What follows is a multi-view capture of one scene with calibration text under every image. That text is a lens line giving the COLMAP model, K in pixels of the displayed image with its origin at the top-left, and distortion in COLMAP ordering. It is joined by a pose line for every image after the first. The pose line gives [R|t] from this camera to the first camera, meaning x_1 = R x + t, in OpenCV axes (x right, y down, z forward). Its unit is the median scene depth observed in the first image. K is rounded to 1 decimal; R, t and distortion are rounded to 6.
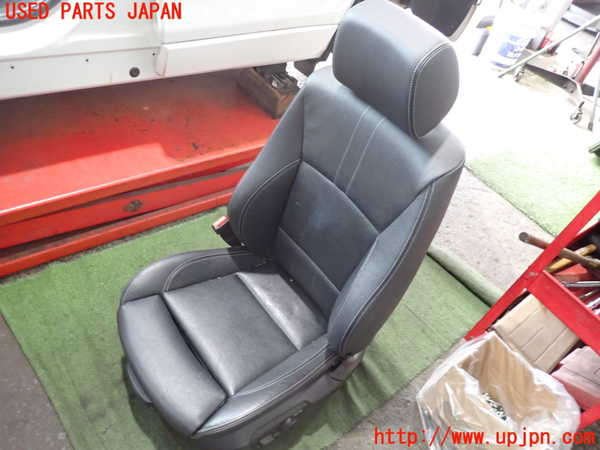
lens RADIAL K [[448.1, 0, 297.5], [0, 448.1, 227.3], [0, 0, 1]] dist [0.007596, -0.003708]
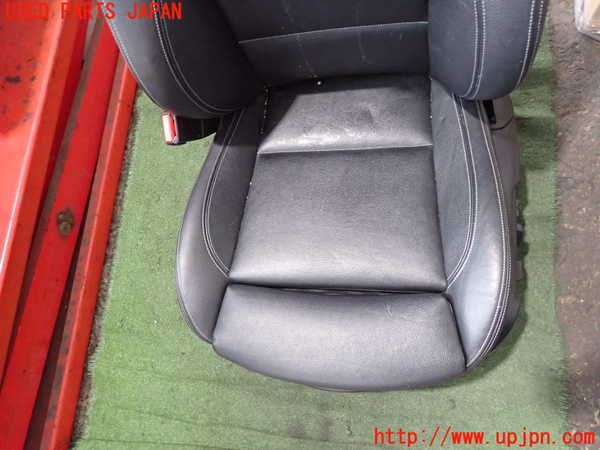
lens RADIAL K [[448.1, 0, 297.5], [0, 448.1, 227.3], [0, 0, 1]] dist [0.007596, -0.003708]
pose [[0.590012, -0.783464, -0.195114, -0.066466], [0.775505, 0.482666, 0.406971, -0.054849], [-0.224673, -0.391430, 0.892359, 0.420445]]
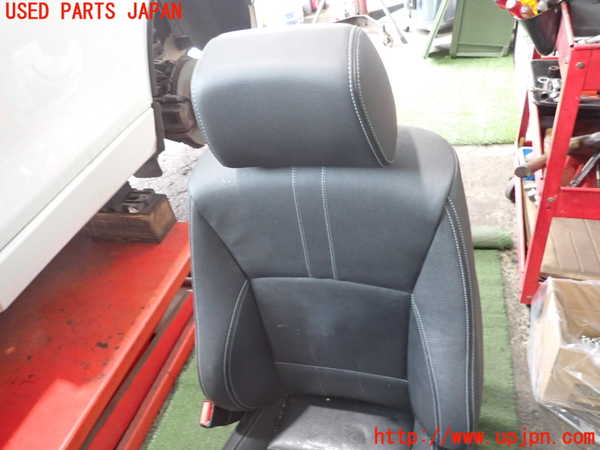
lens RADIAL K [[448.1, 0, 297.5], [0, 448.1, 227.3], [0, 0, 1]] dist [0.007596, -0.003708]
pose [[0.742121, -0.636250, 0.210814, -0.027354], [0.650875, 0.759185, 0.000015, -0.140910], [-0.160057, 0.137203, 0.977526, 0.239487]]
